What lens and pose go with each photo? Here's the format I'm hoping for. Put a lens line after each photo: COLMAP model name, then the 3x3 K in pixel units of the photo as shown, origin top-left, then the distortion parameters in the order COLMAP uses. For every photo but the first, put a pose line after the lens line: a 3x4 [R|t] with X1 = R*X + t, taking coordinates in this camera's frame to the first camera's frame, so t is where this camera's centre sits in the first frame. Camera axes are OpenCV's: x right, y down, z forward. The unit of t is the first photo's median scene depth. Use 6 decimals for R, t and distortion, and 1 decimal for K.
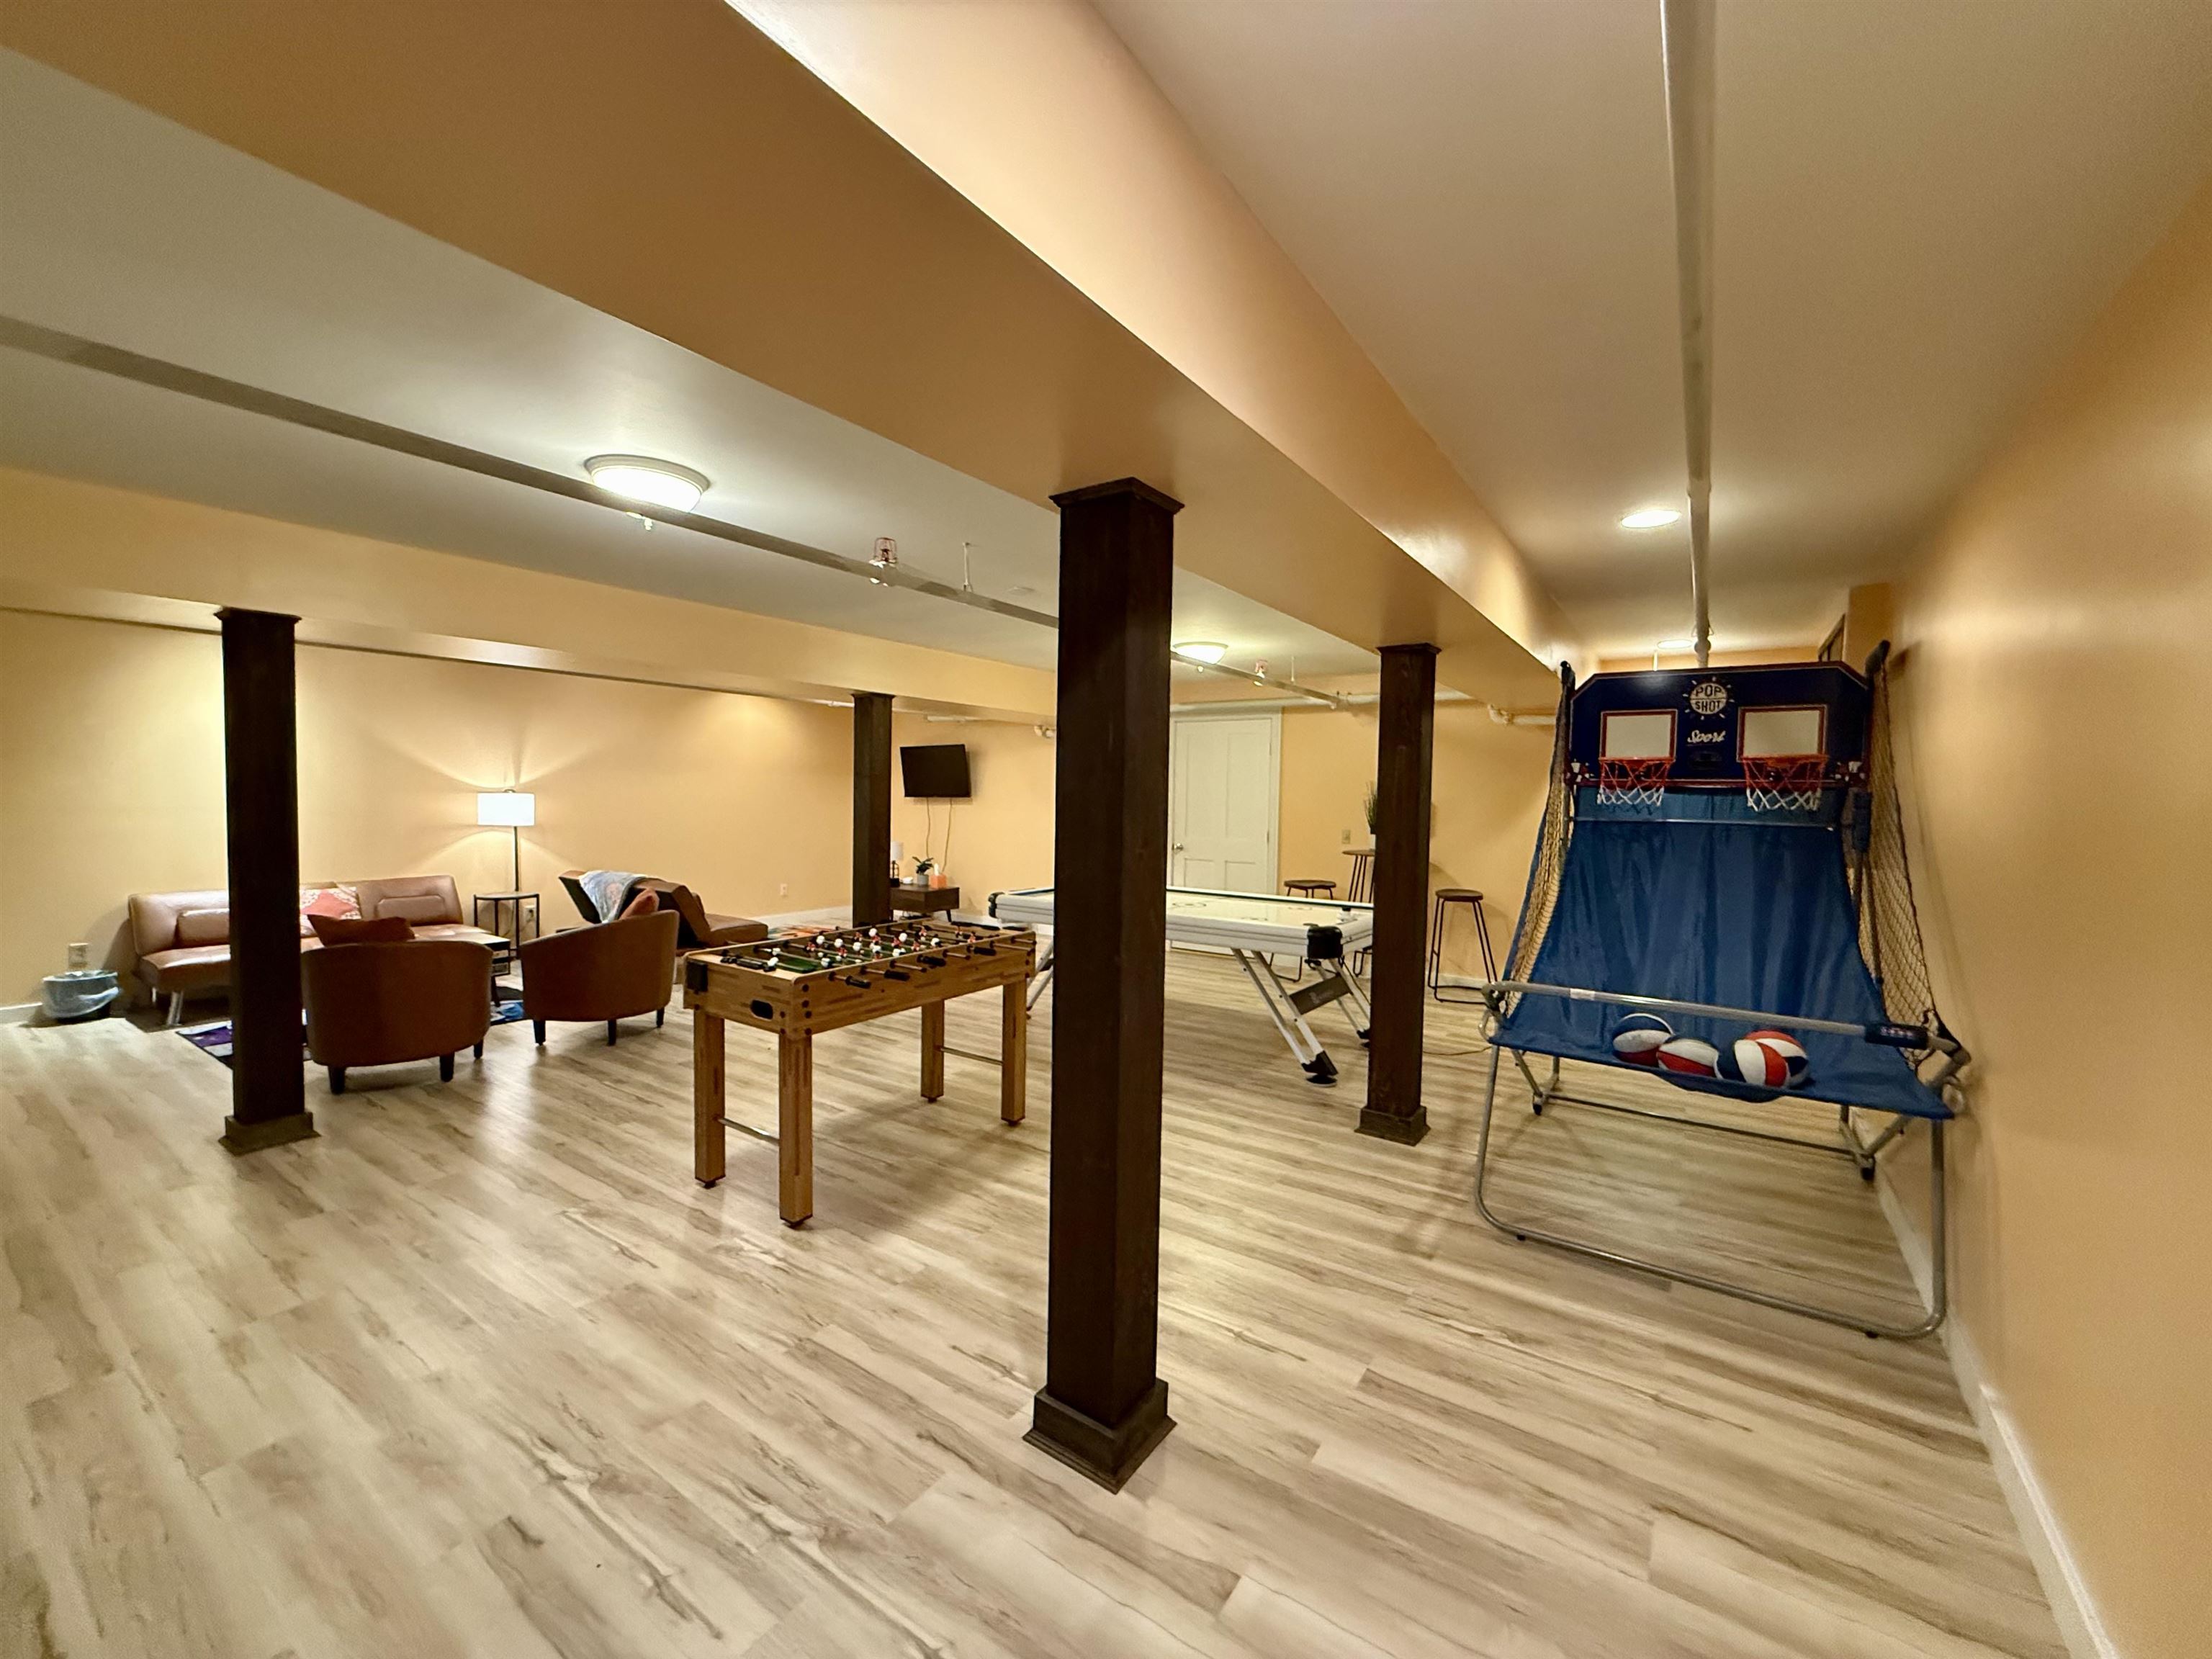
lens RADIAL K [[884.7, 0, 1108.7], [0, 884.7, 826.0], [0, 0, 1]] dist [-0.000445, -0.000151]
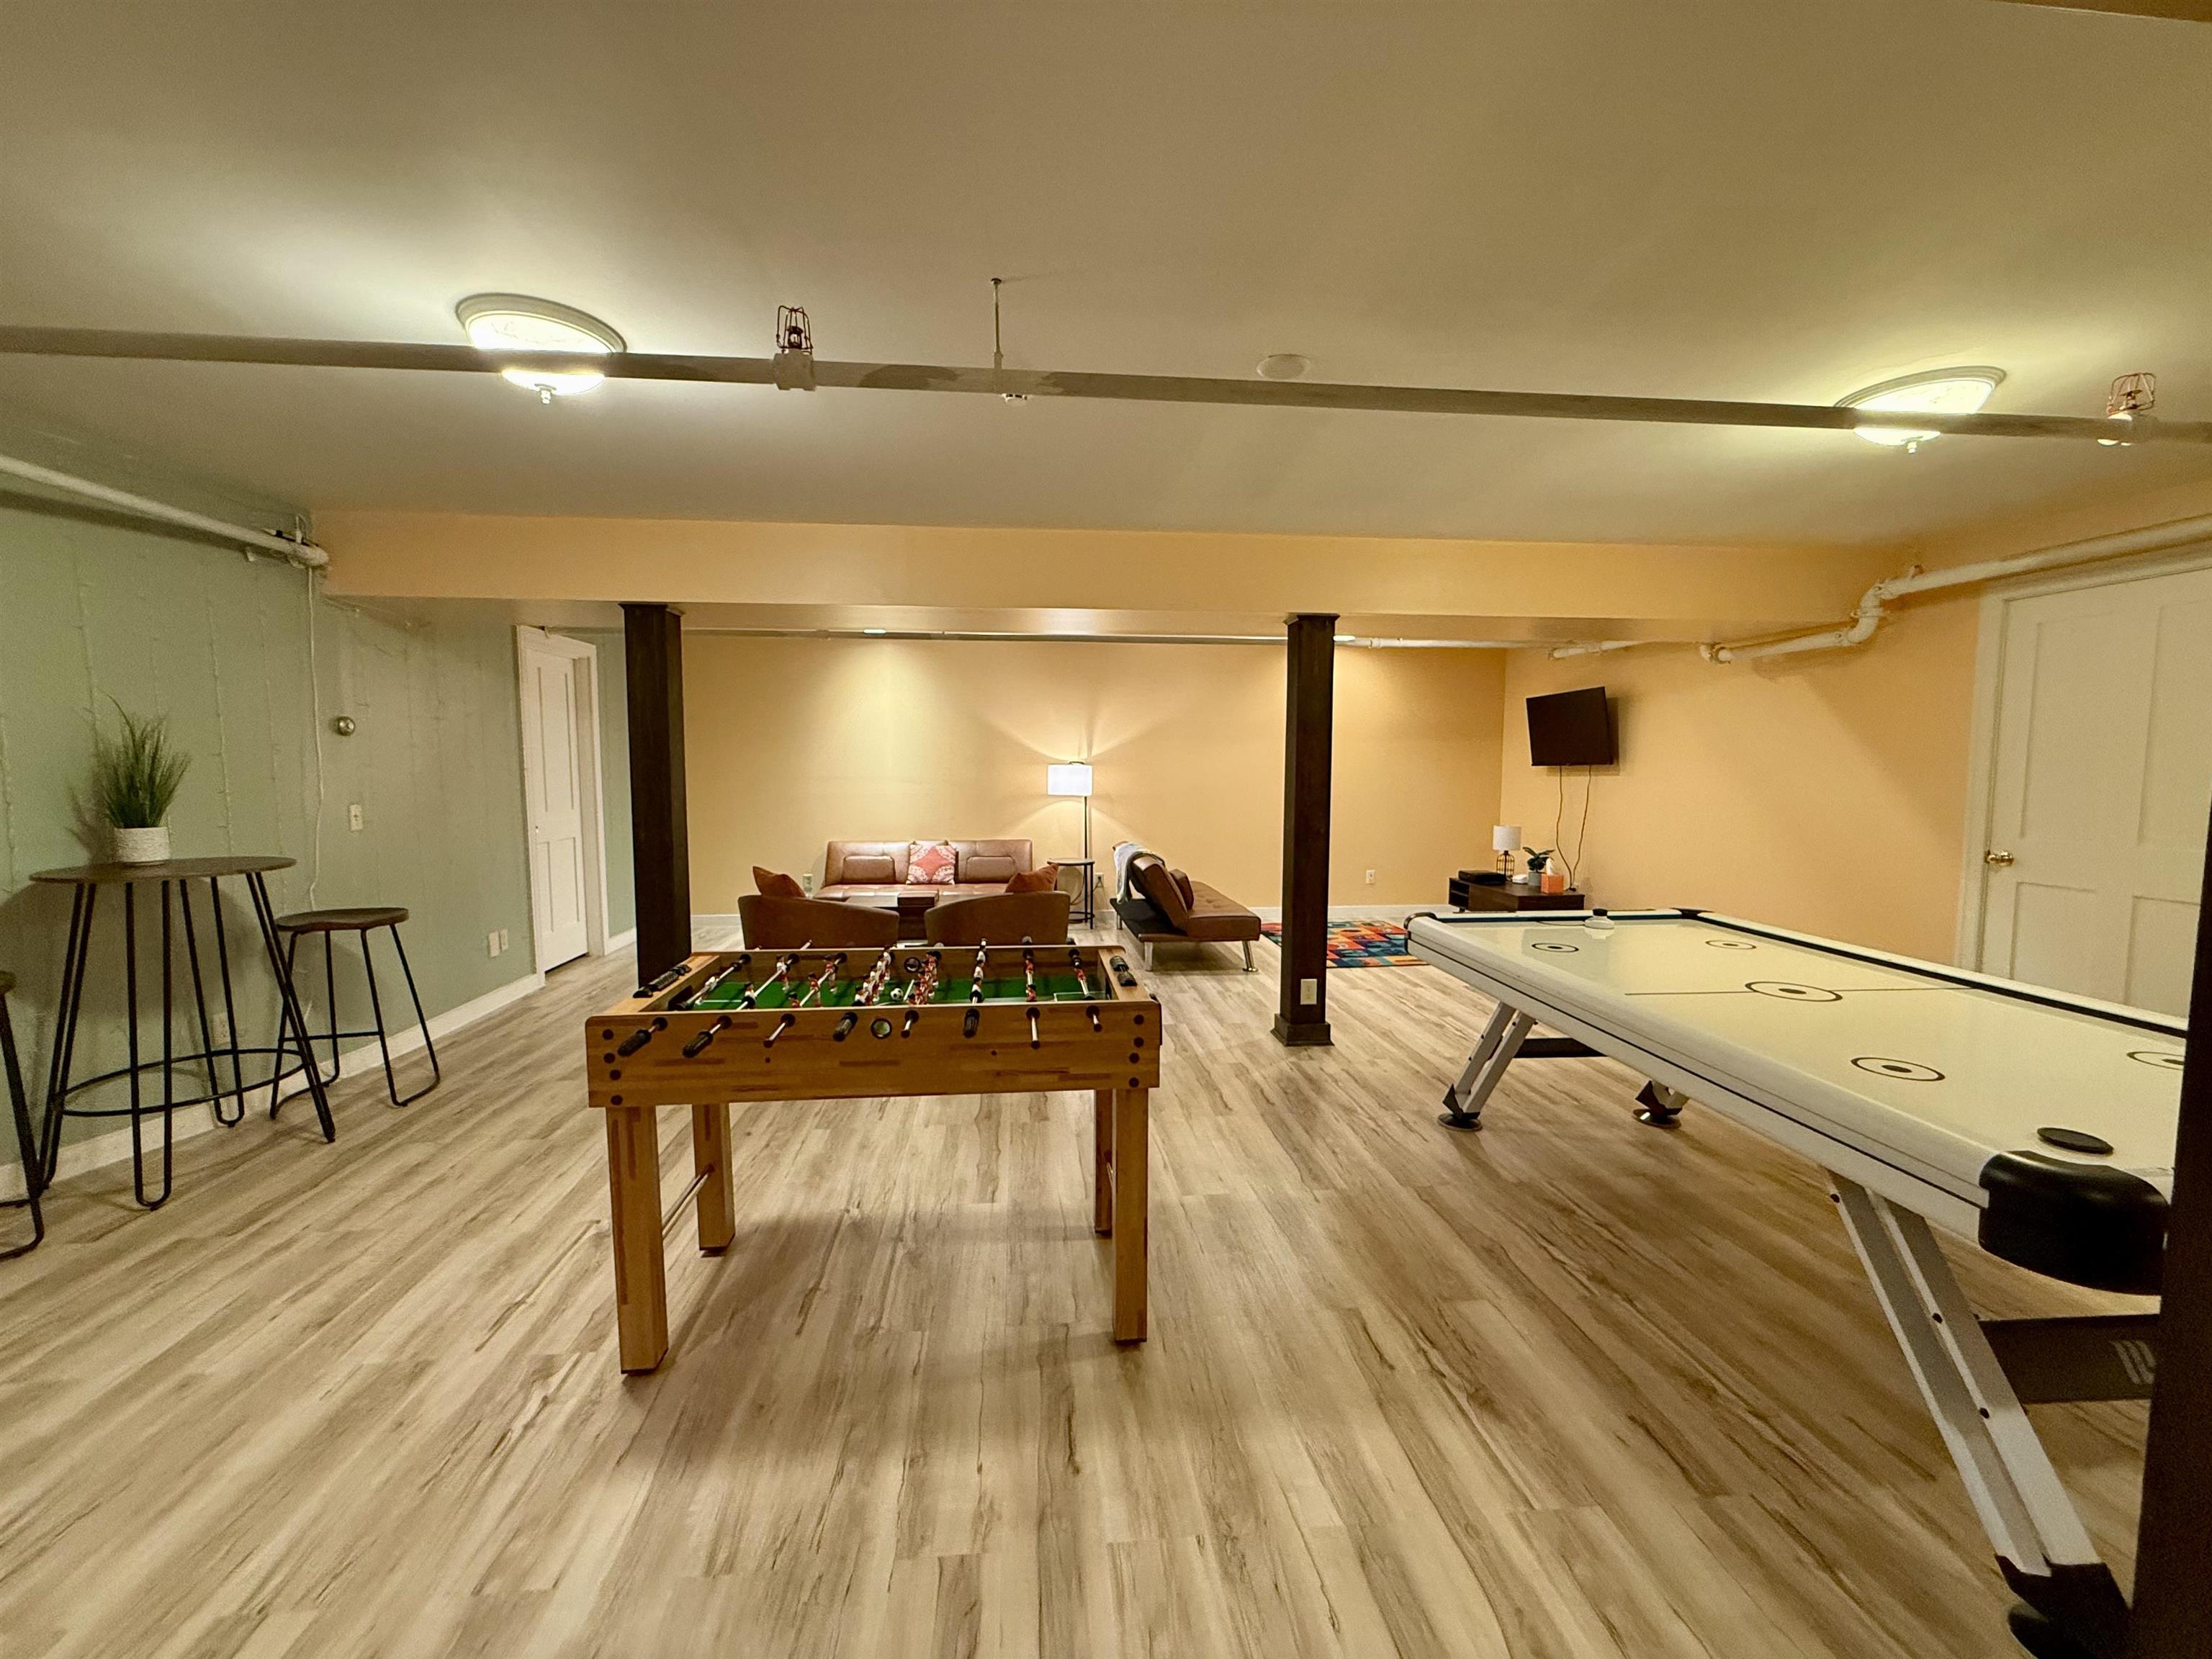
lens RADIAL K [[884.7, 0, 1099.7], [0, 884.7, 833.4], [0, 0, 1]] dist [-0.000445, -0.000151]
pose [[0.635282, 0.044102, -0.771020, 0.158443], [-0.019209, 0.998962, 0.041313, -0.000340], [0.772041, -0.011434, 0.635470, 0.350201]]
